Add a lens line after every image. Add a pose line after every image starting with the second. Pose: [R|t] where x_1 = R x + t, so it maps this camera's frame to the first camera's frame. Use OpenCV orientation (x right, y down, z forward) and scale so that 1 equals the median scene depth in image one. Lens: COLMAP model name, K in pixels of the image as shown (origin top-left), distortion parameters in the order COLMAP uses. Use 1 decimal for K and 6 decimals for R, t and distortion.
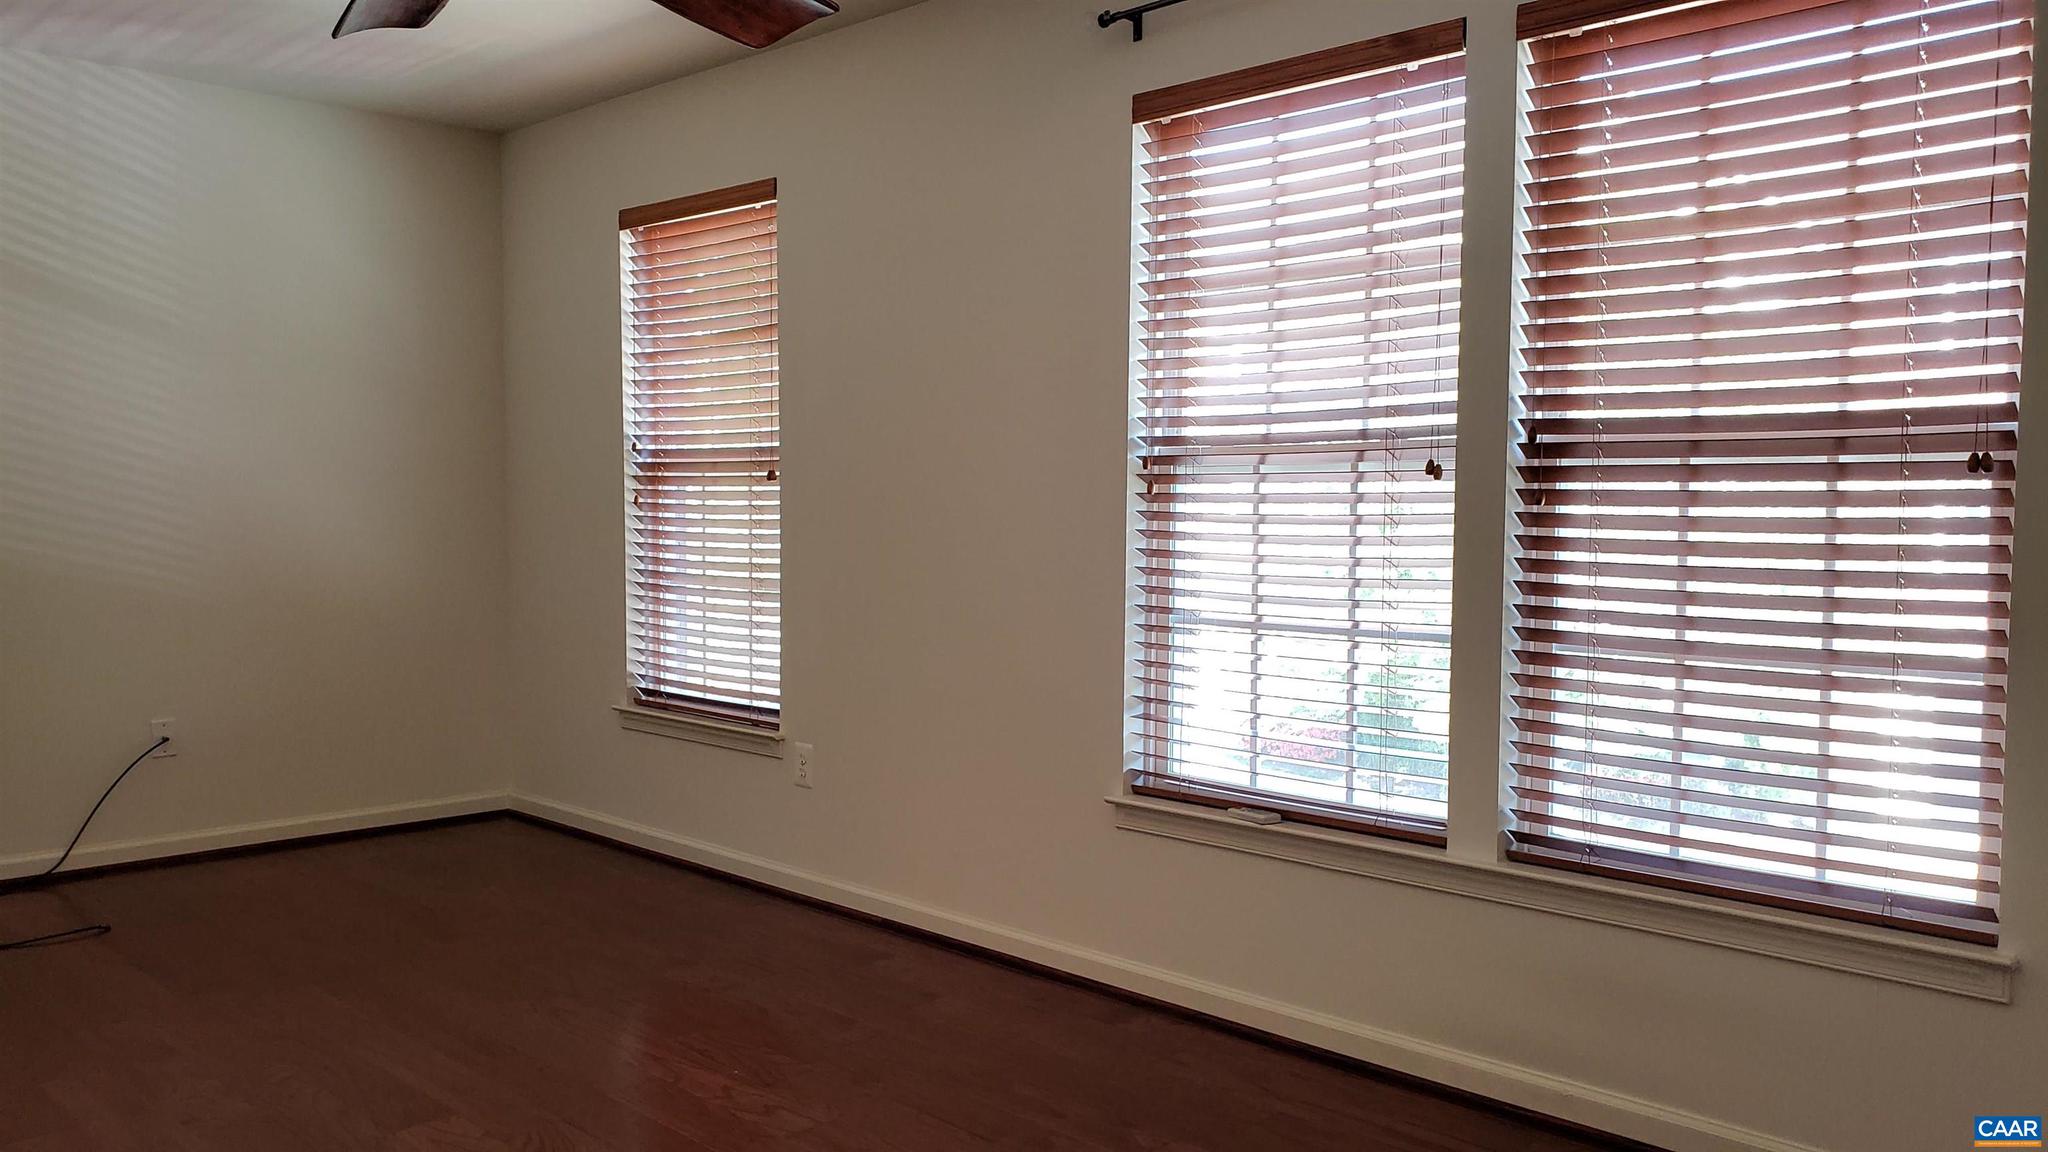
lens RADIAL K [[1573.7, 0, 1022.9], [0, 1573.7, 580.9], [0, 0, 1]] dist [0.124838, -0.268636]
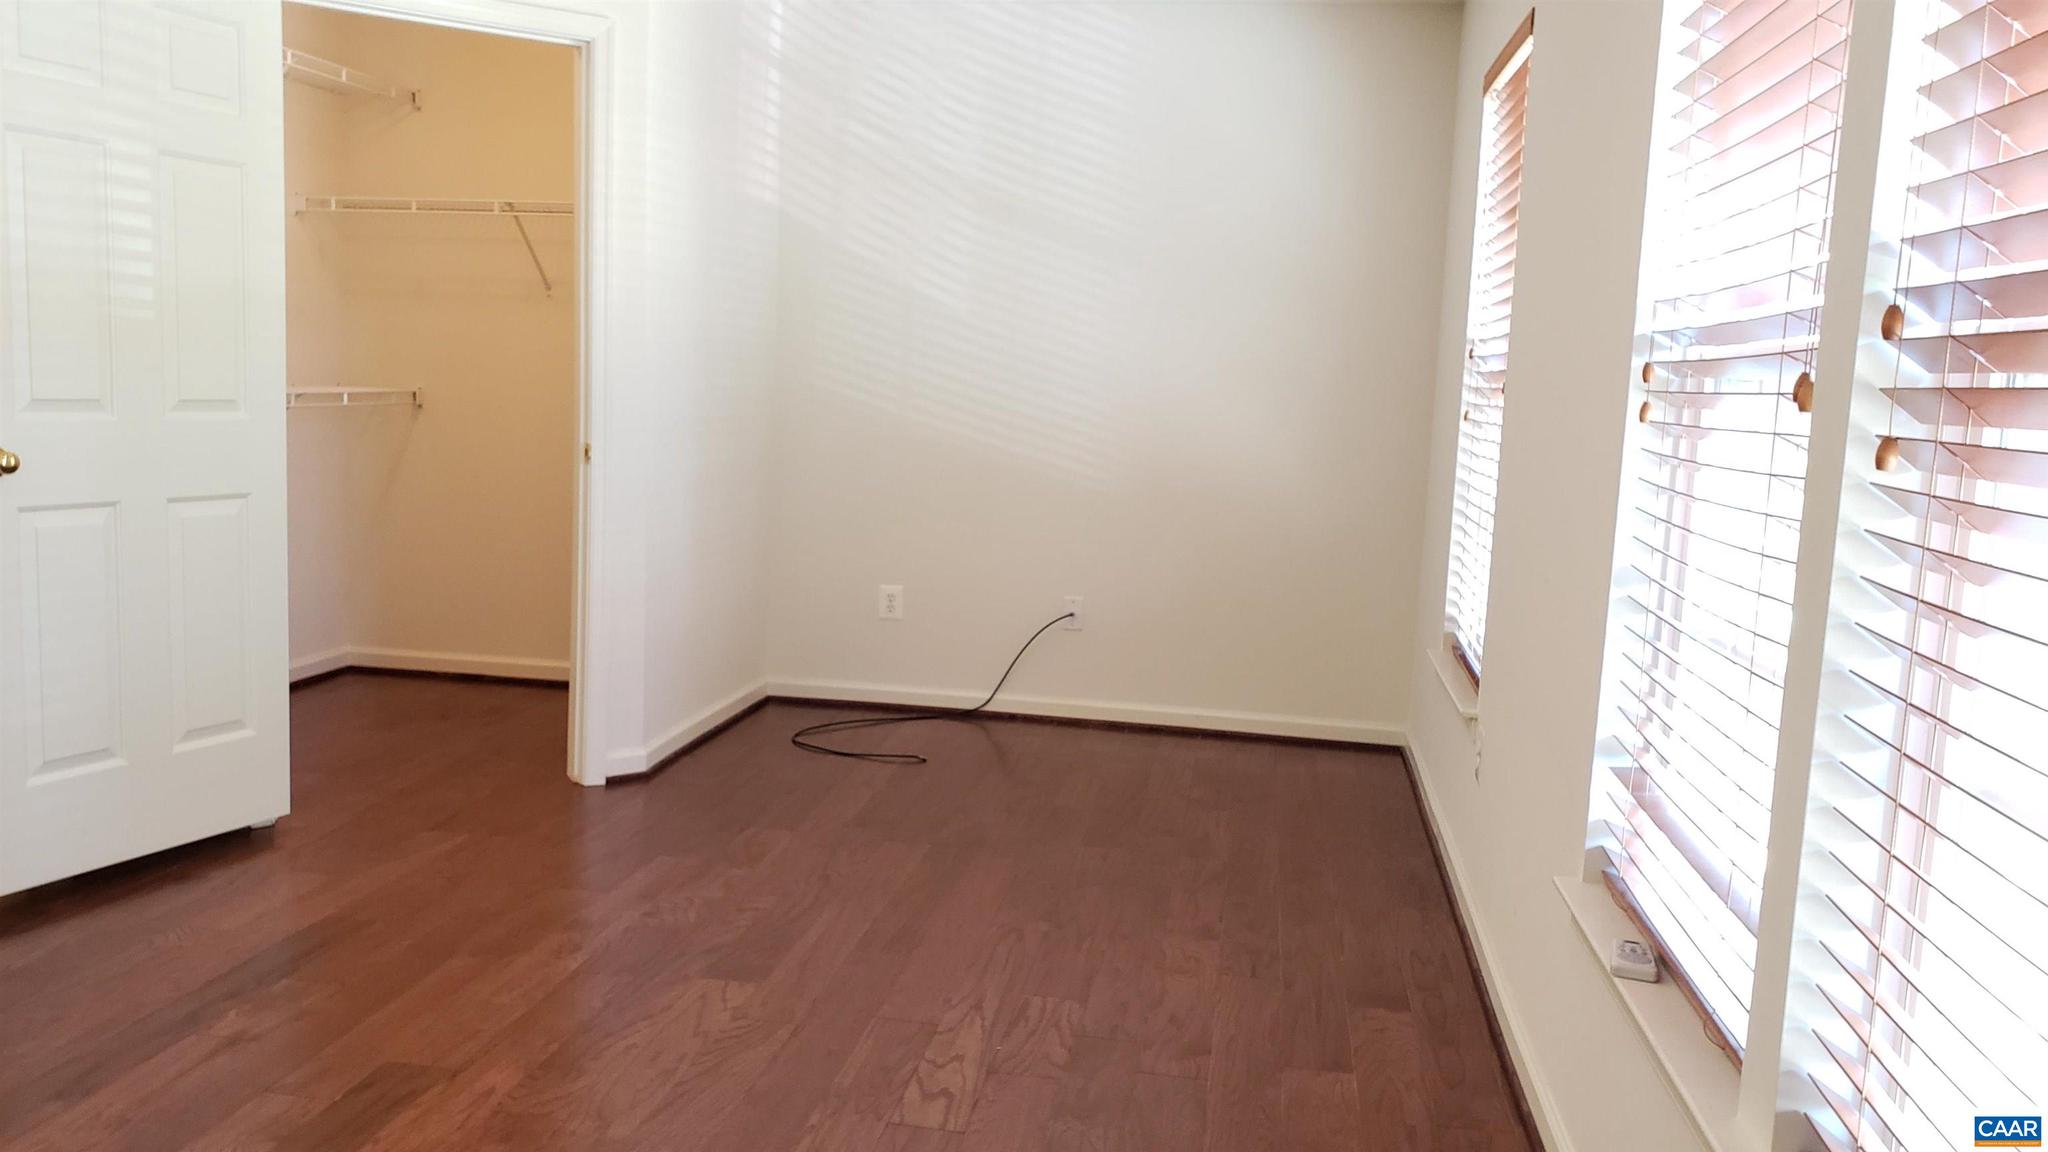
lens RADIAL K [[1573.7, 0, 1022.9], [0, 1573.7, 580.9], [0, 0, 1]] dist [0.124838, -0.268636]
pose [[0.575490, 0.121738, -0.808697, 0.354530], [-0.079512, 0.992503, 0.092825, -0.025456], [0.813934, 0.010881, 0.580855, 0.333790]]
